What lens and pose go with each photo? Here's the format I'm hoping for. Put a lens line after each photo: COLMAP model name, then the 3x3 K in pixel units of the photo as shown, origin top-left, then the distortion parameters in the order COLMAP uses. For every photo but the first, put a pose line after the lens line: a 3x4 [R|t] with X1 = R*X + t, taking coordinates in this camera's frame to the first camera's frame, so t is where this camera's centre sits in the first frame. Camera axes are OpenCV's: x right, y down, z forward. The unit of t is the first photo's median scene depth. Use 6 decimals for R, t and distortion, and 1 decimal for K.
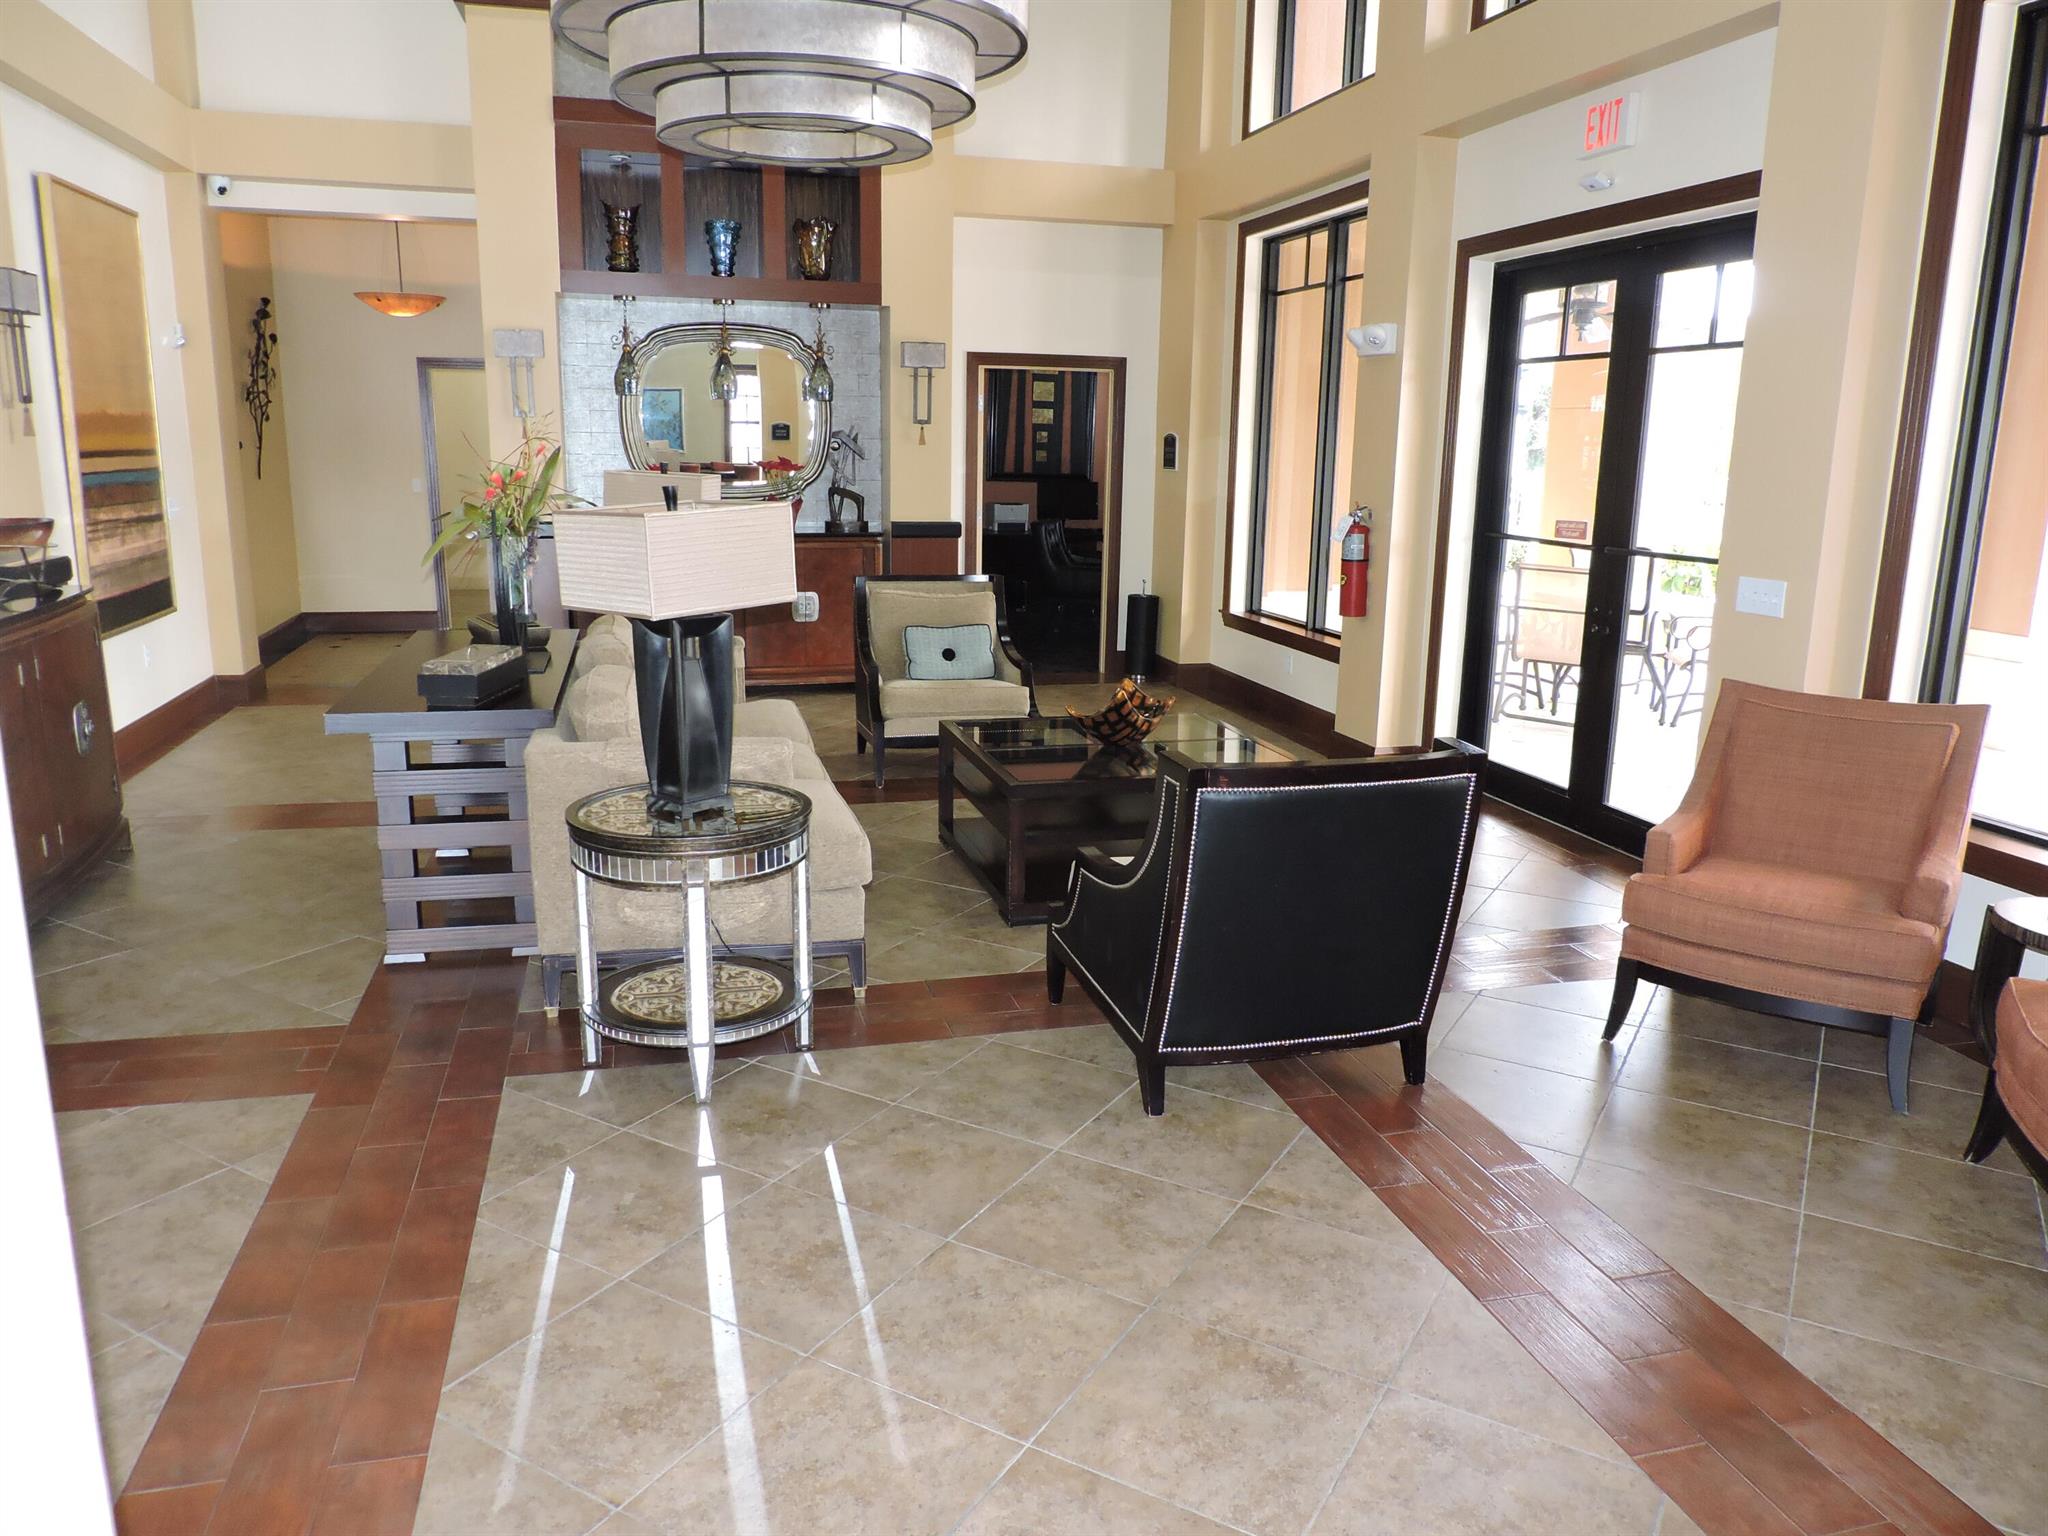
lens RADIAL K [[1467.5, 0, 1025.8], [0, 1467.5, 766.6], [0, 0, 1]] dist [-0.005124, 0.000000]
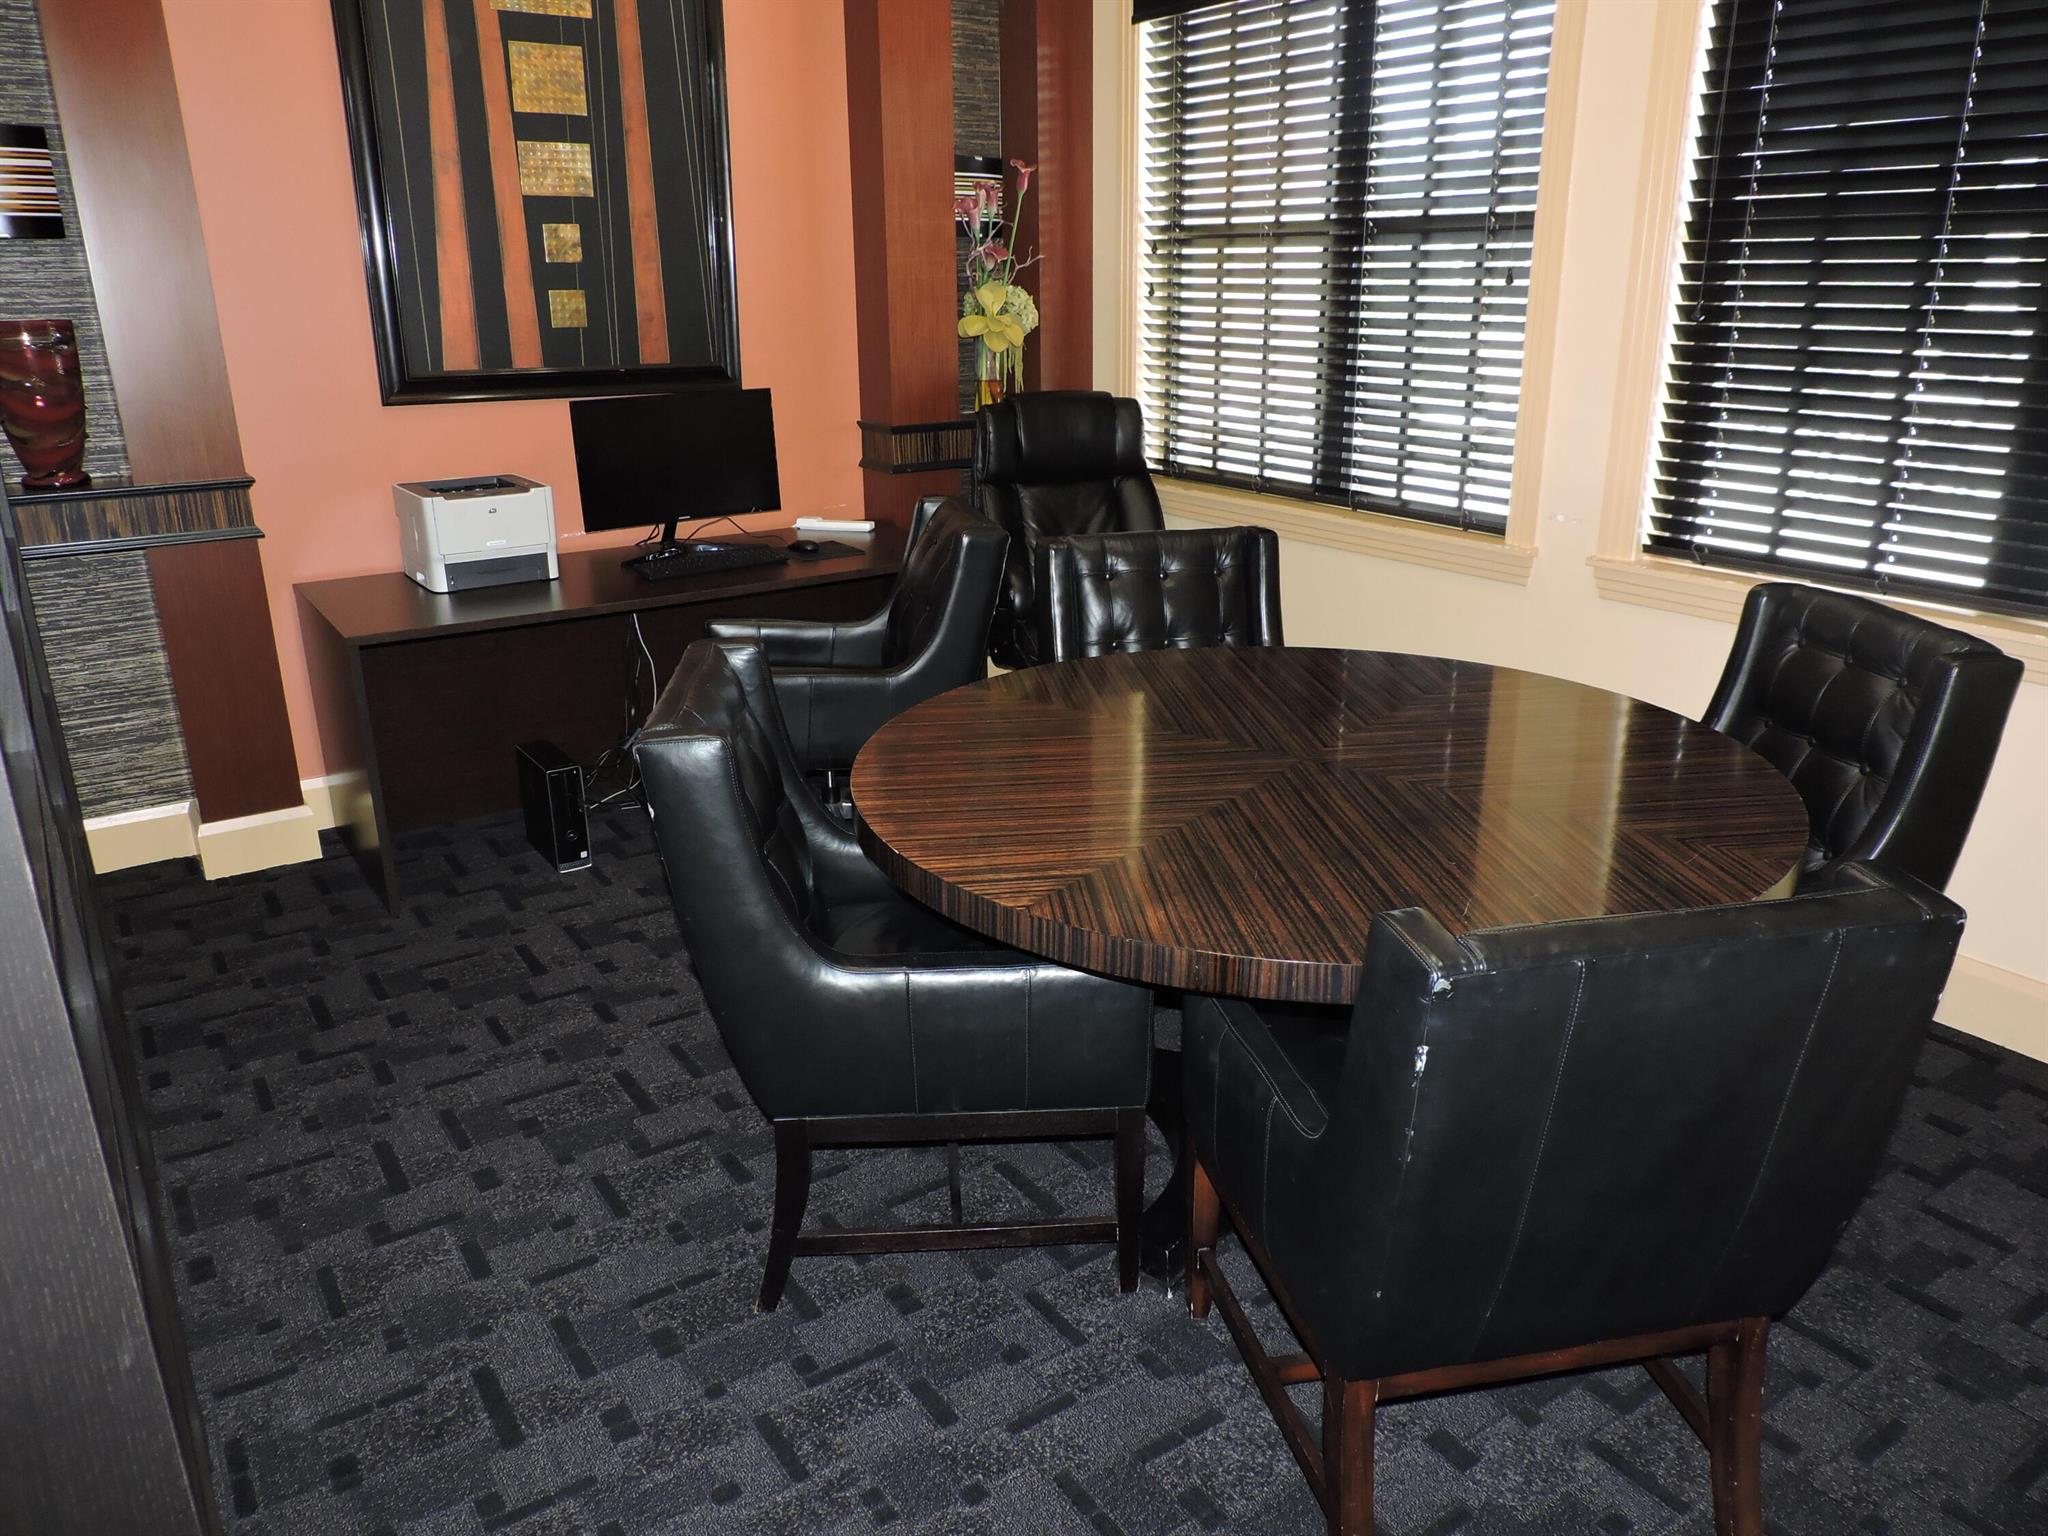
lens RADIAL K [[1467.5, 0, 1023.4], [0, 1467.5, 766.3], [0, 0, 1]] dist [-0.005124, 0.000000]
pose [[0.938393, -0.139583, 0.316125, -0.009617], [0.099786, 0.985275, 0.138835, -0.153103], [-0.330849, -0.098737, 0.938504, 0.684330]]
